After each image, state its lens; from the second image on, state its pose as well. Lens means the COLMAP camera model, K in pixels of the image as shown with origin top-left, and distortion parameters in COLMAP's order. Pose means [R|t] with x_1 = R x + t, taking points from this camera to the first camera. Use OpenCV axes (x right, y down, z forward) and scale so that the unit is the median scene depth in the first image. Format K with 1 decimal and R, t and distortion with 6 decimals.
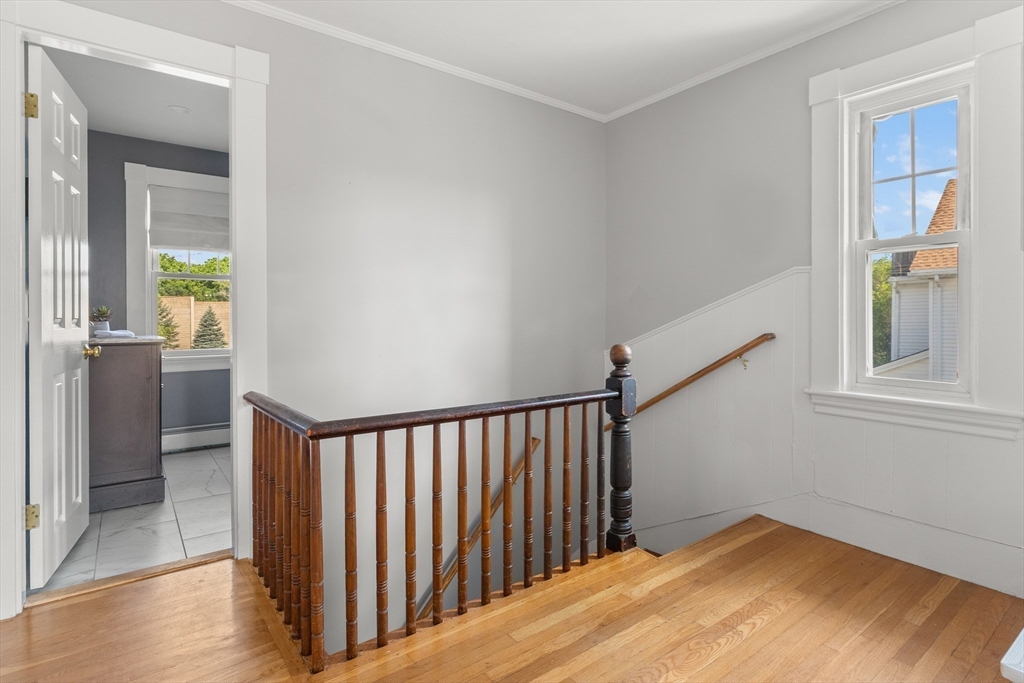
lens RADIAL K [[485.6, 0, 514.8], [0, 485.6, 319.0], [0, 0, 1]] dist [-0.001209, -0.011848]
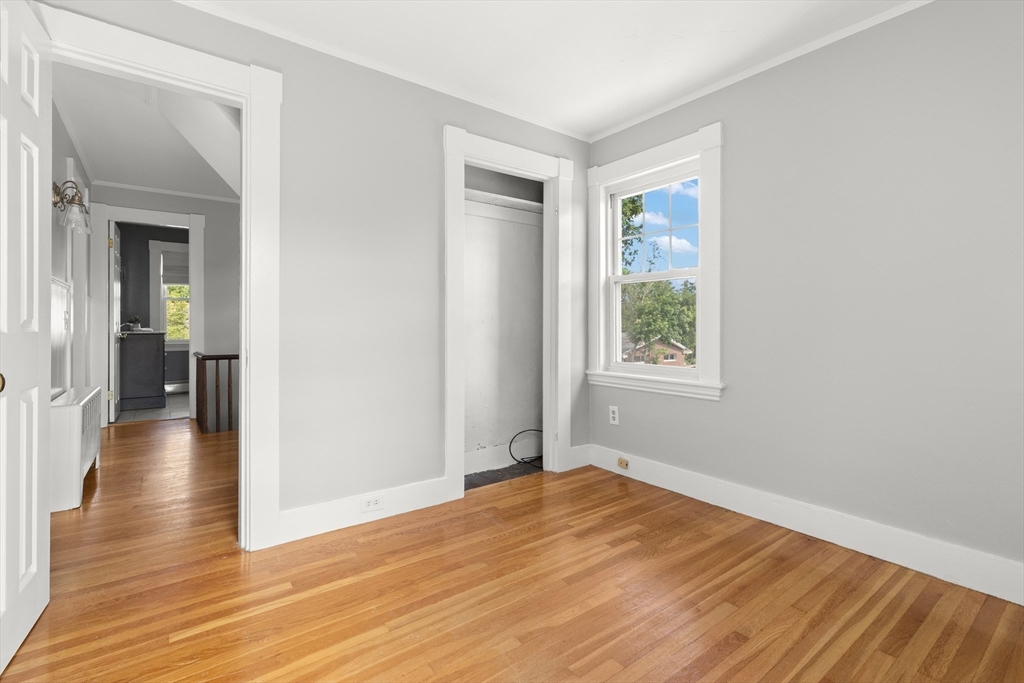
lens RADIAL K [[468.5, 0, 513.5], [0, 468.5, 319.1], [0, 0, 1]] dist [0.000215, -0.000328]
pose [[0.999868, -0.004241, -0.015659, 0.572225], [0.003943, 0.999812, -0.018977, 0.011547], [0.015737, 0.018913, 0.999697, -0.709038]]
